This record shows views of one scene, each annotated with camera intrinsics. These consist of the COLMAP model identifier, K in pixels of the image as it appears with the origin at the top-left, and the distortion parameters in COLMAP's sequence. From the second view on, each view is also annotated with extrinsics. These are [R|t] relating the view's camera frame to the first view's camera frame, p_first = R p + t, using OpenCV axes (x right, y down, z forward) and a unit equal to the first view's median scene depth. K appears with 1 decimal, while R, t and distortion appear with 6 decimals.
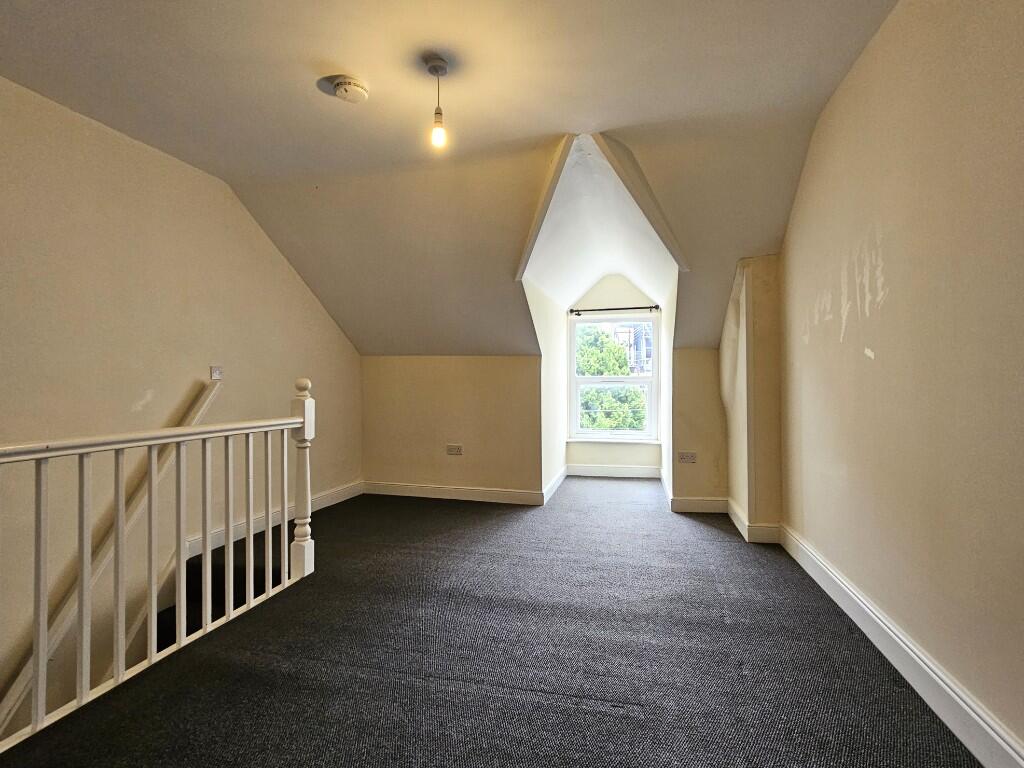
lens RADIAL K [[526.4, 0, 512.5], [0, 526.4, 384.2], [0, 0, 1]] dist [-0.005180, -0.000535]
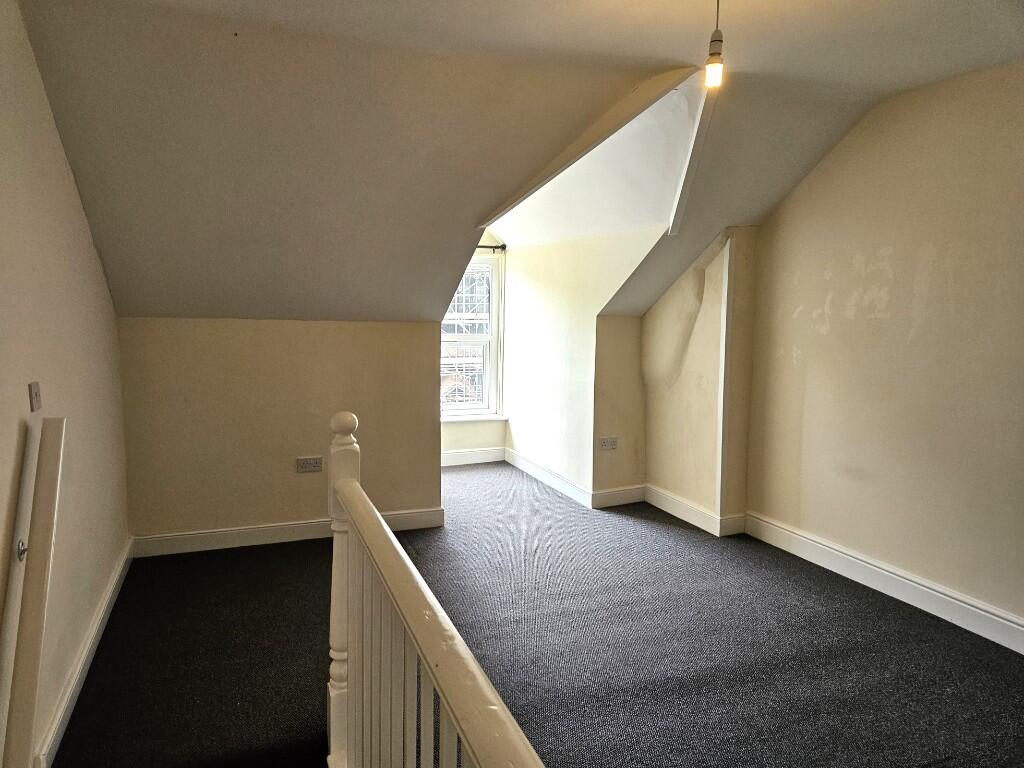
lens RADIAL K [[688.3, 0, 512.2], [0, 688.3, 380.9], [0, 0, 1]] dist [0.005345, 0.000177]
pose [[0.820094, -0.051932, 0.569868, -0.433408], [-0.010806, 0.994290, 0.106159, -0.080824], [-0.572127, -0.093218, 0.814850, 0.193170]]
